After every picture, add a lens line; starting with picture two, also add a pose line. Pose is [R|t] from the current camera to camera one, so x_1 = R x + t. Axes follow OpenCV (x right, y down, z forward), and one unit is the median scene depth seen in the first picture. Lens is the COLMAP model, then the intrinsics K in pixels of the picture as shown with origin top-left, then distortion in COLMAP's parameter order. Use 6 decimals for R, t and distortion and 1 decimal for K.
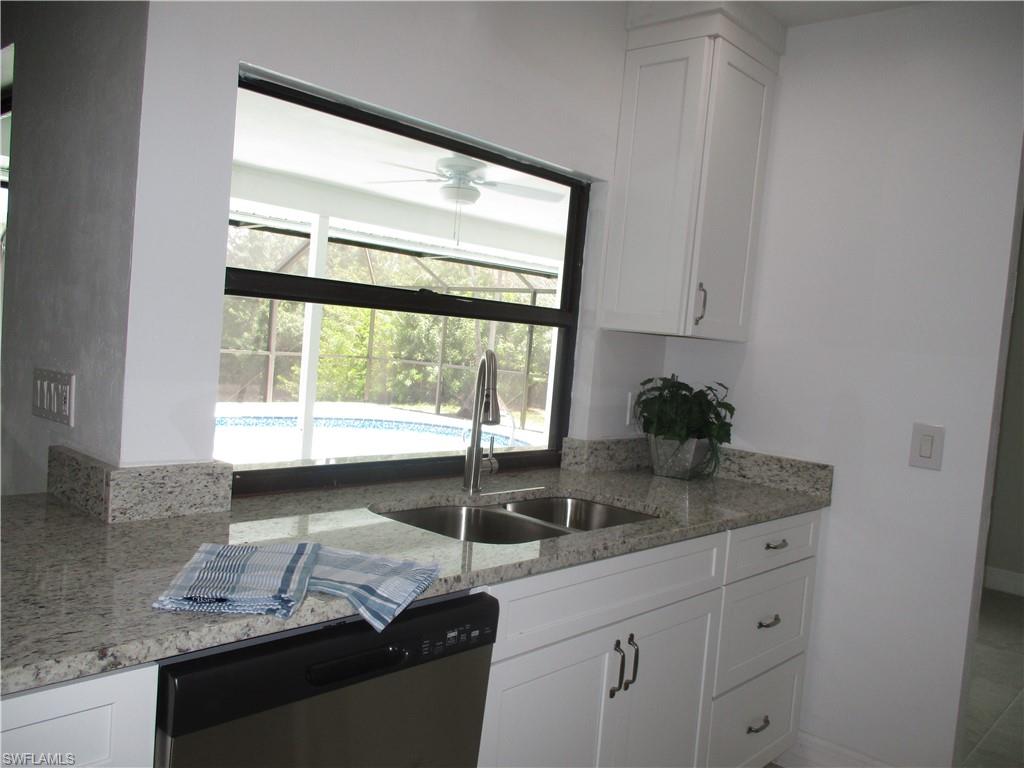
lens RADIAL K [[841.8, 0, 507.6], [0, 841.8, 371.5], [0, 0, 1]] dist [-0.031858, 0.004849]
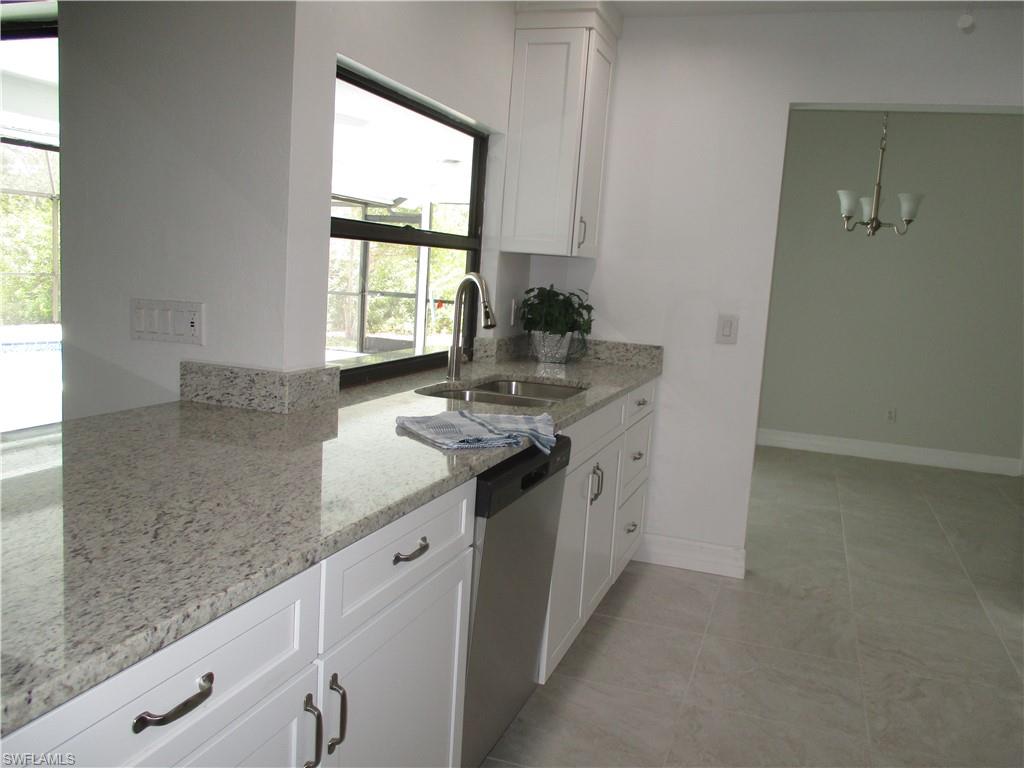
lens RADIAL K [[858.5, 0, 512.0], [0, 858.5, 384.0], [0, 0, 1]] dist [-0.062374, 0.002841]
pose [[0.923789, -0.077211, 0.375036, -0.376255], [0.029770, 0.990977, 0.130687, -0.020149], [-0.381743, -0.109562, 0.917752, -0.226010]]
